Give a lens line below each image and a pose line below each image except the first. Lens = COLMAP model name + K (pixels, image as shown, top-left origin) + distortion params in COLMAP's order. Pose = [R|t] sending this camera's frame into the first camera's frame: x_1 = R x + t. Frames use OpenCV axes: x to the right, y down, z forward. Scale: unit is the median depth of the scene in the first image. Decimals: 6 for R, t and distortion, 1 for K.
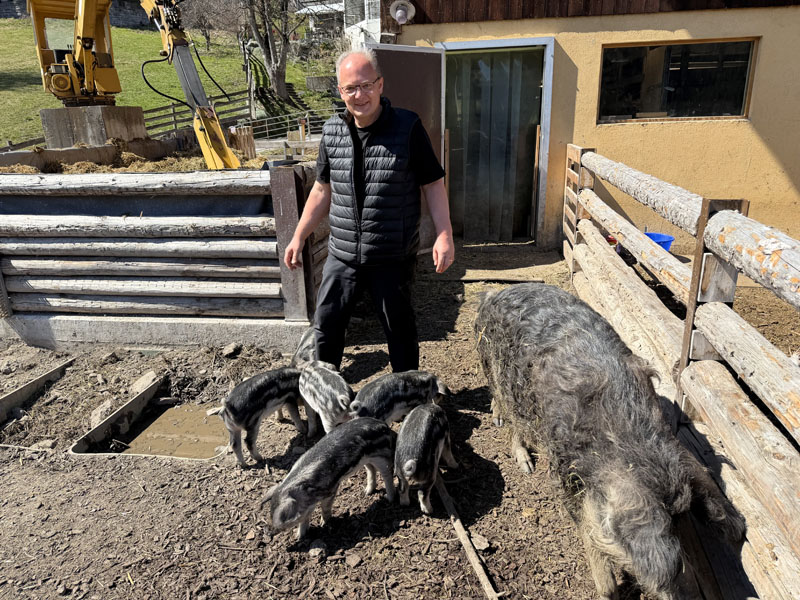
lens RADIAL K [[568.1, 0, 400.9], [0, 568.1, 300.4], [0, 0, 1]] dist [-0.032968, -0.002074]
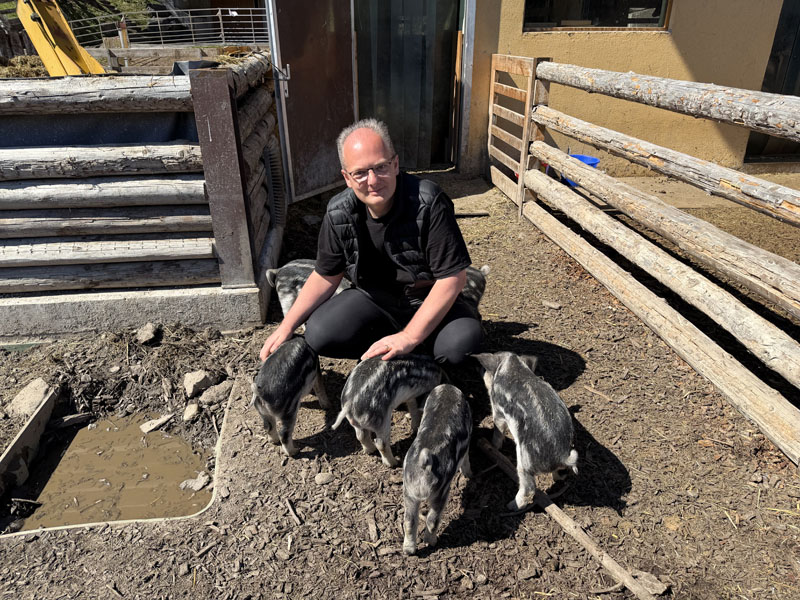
lens RADIAL K [[568.1, 0, 393.3], [0, 568.1, 315.3], [0, 0, 1]] dist [-0.032968, -0.002074]
pose [[0.959335, -0.094811, 0.265870, -0.190208], [0.053140, 0.985723, 0.159771, -0.035591], [-0.277222, -0.139145, 0.950677, 0.227833]]
